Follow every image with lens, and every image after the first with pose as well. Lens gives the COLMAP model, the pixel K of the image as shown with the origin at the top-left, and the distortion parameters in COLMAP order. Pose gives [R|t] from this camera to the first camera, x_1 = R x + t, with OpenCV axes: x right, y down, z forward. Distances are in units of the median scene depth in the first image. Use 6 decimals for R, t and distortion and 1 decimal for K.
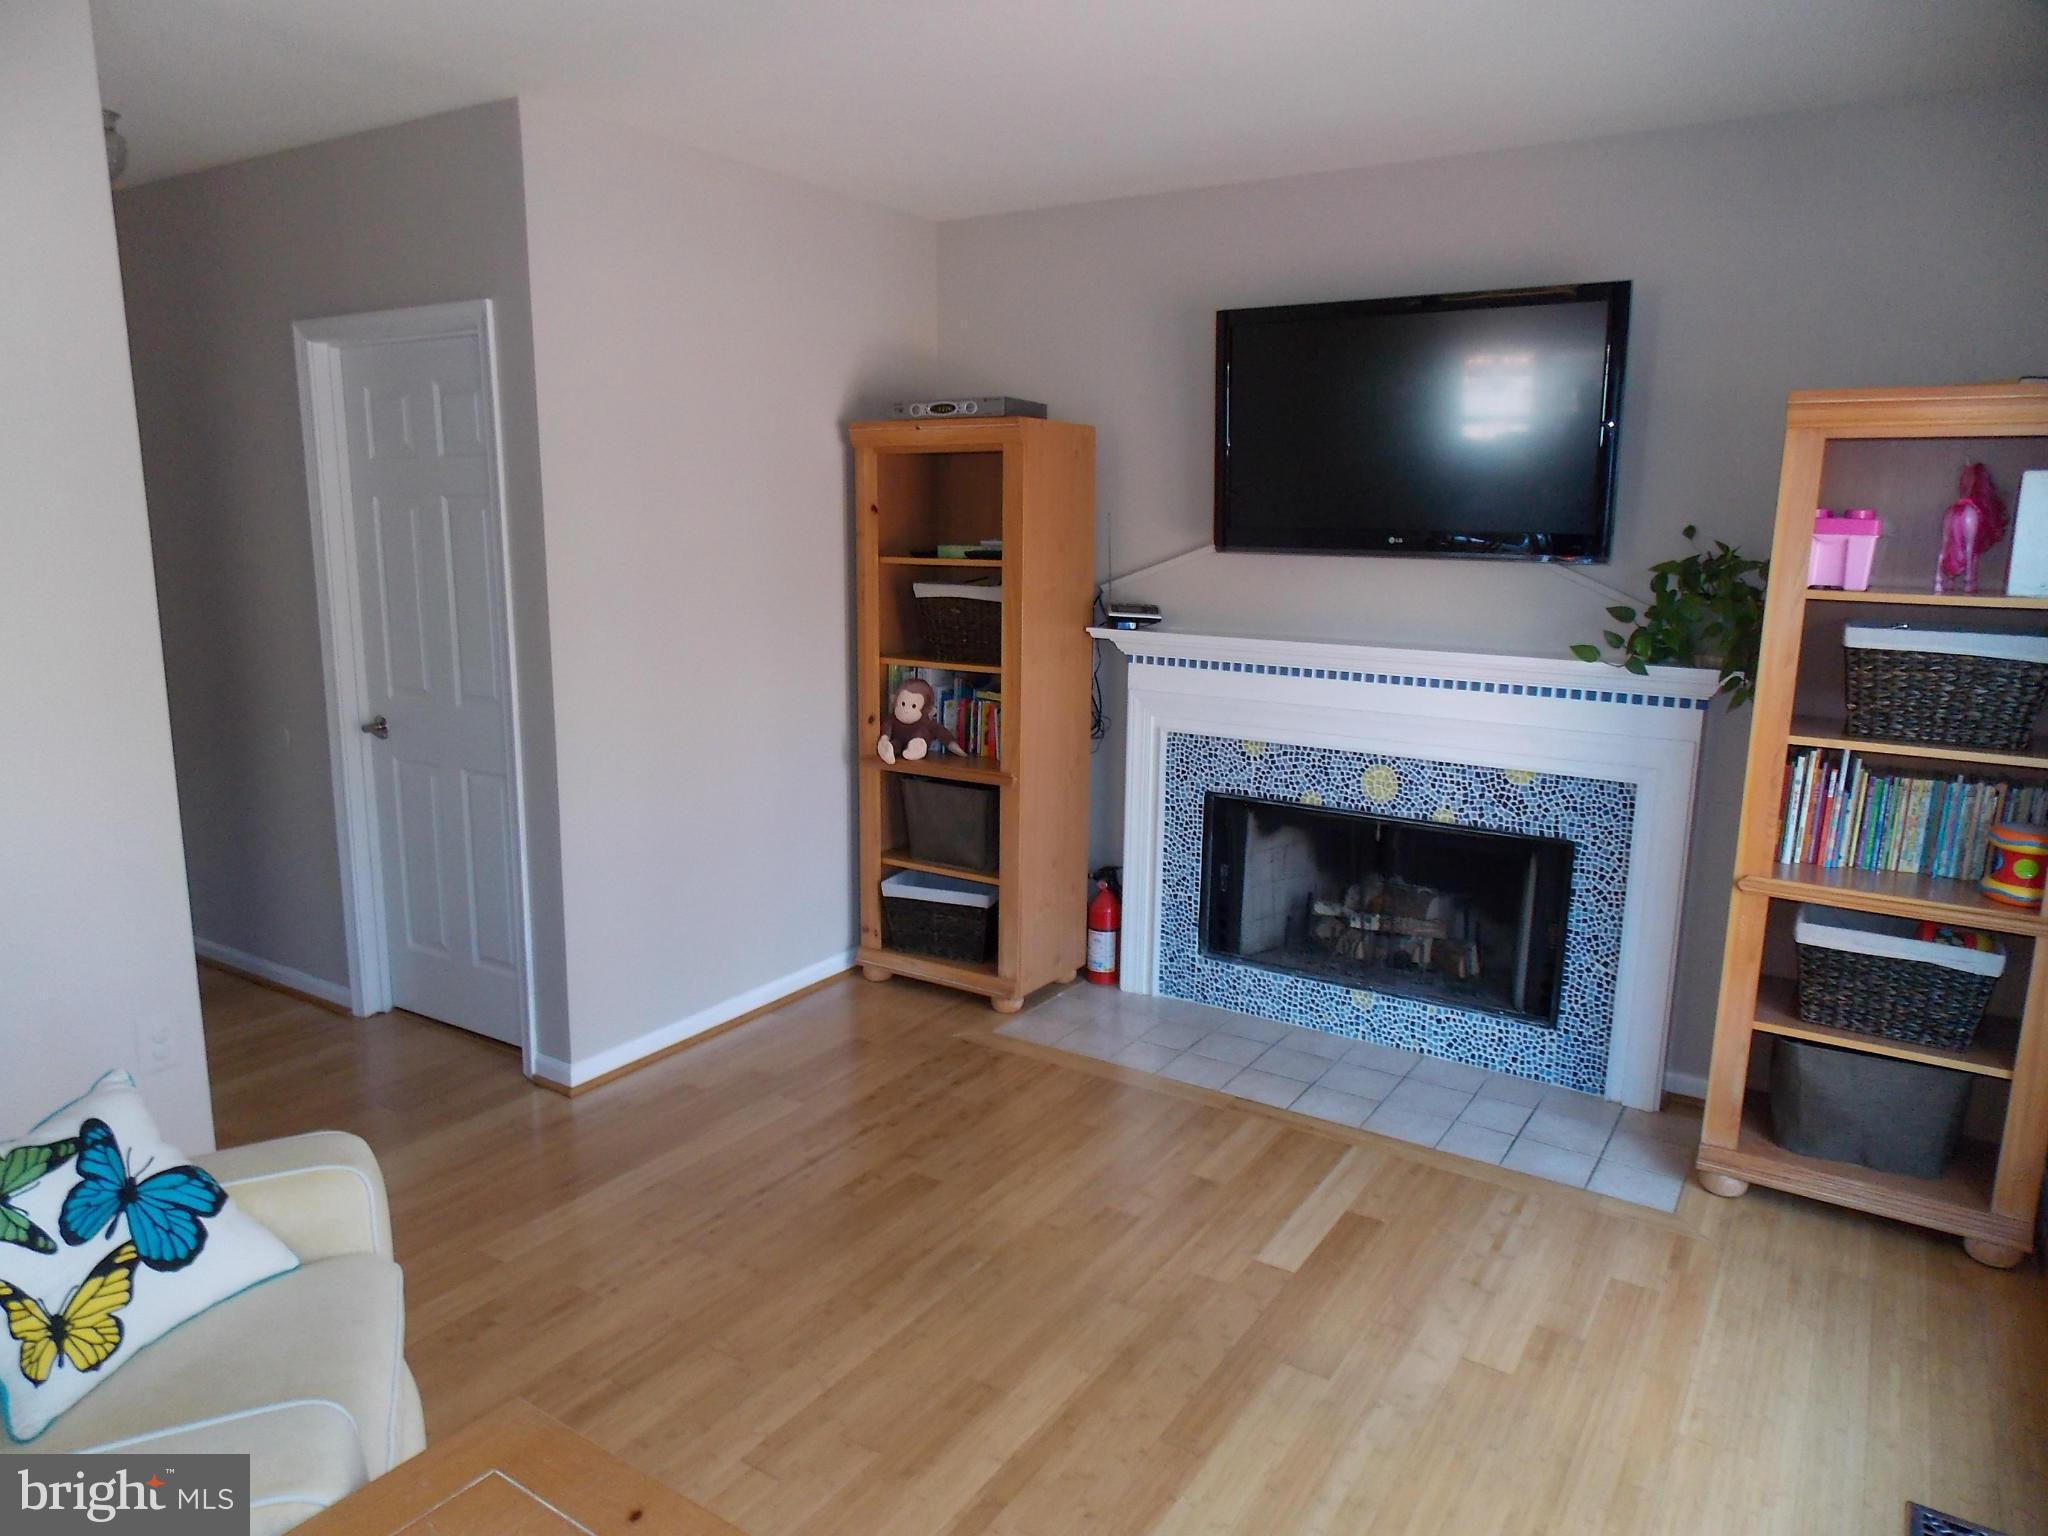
lens RADIAL K [[1350.2, 0, 1037.2], [0, 1350.2, 768.1], [0, 0, 1]] dist [0.016047, -0.007536]
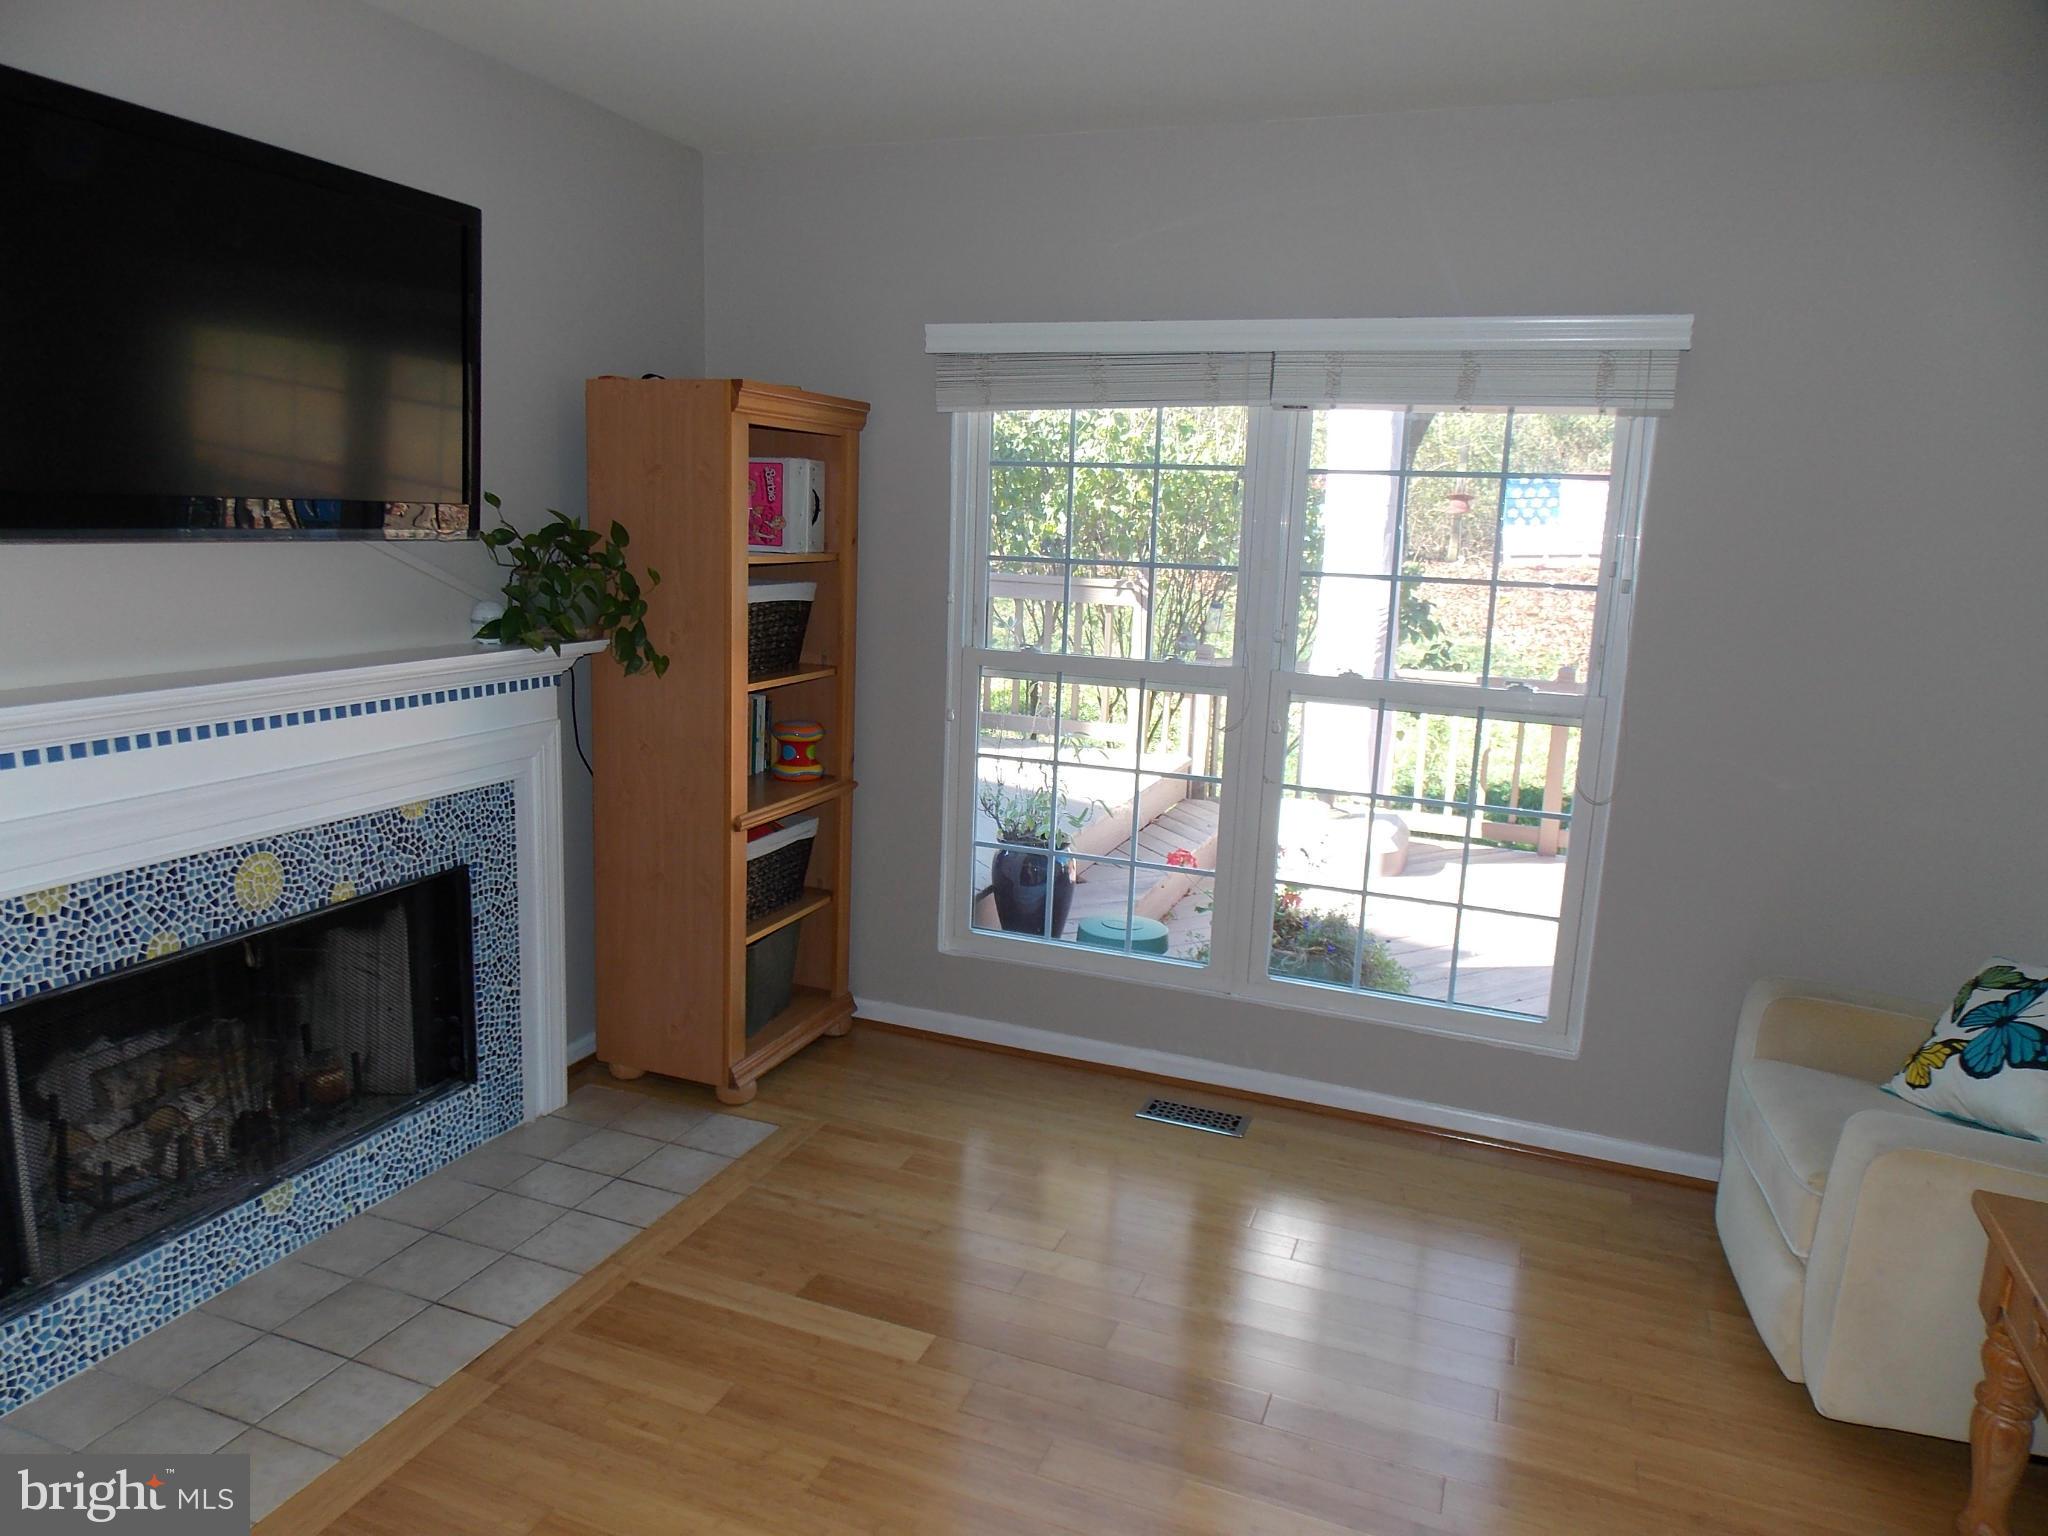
lens RADIAL K [[1350.2, 0, 1023.2], [0, 1350.2, 762.5], [0, 0, 1]] dist [0.016047, -0.007536]
pose [[-0.184441, -0.205962, 0.961021, -0.463259], [0.143163, 0.961738, 0.233592, -0.152593], [-0.972361, 0.180667, -0.147897, 0.752509]]
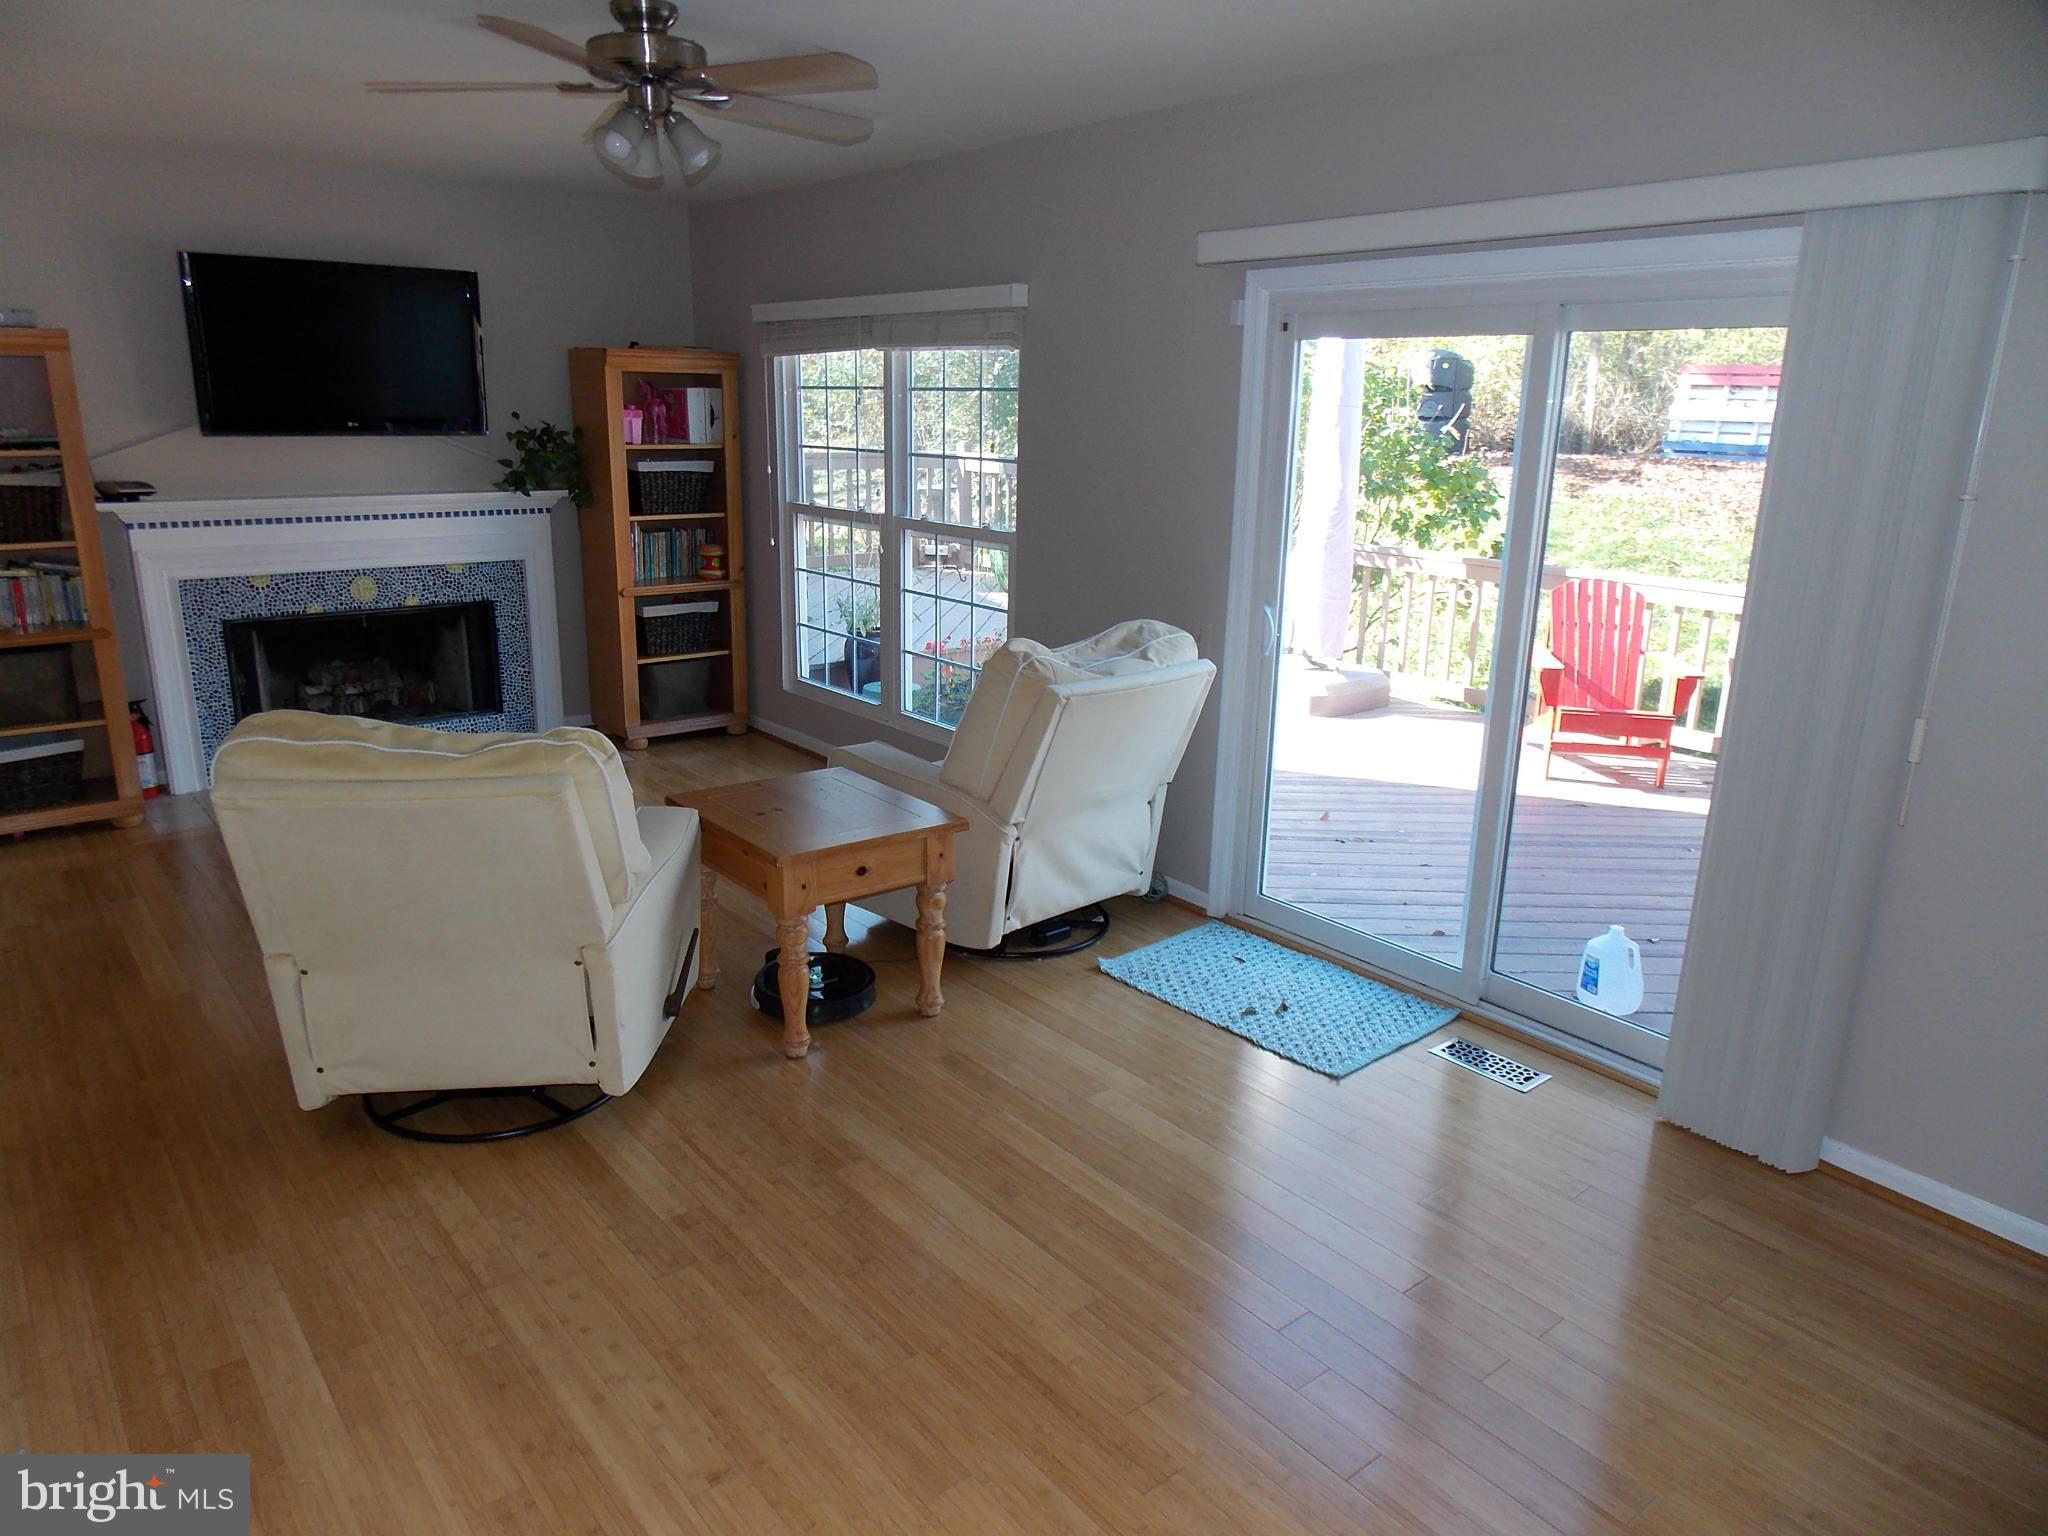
lens RADIAL K [[1350.2, 0, 1034.7], [0, 1350.2, 751.1], [0, 0, 1]] dist [0.016047, -0.007536]
pose [[0.319345, -0.254469, 0.912833, -0.965563], [0.165475, 0.963446, 0.210689, -0.008881], [-0.933079, 0.083768, 0.349780, -0.213619]]
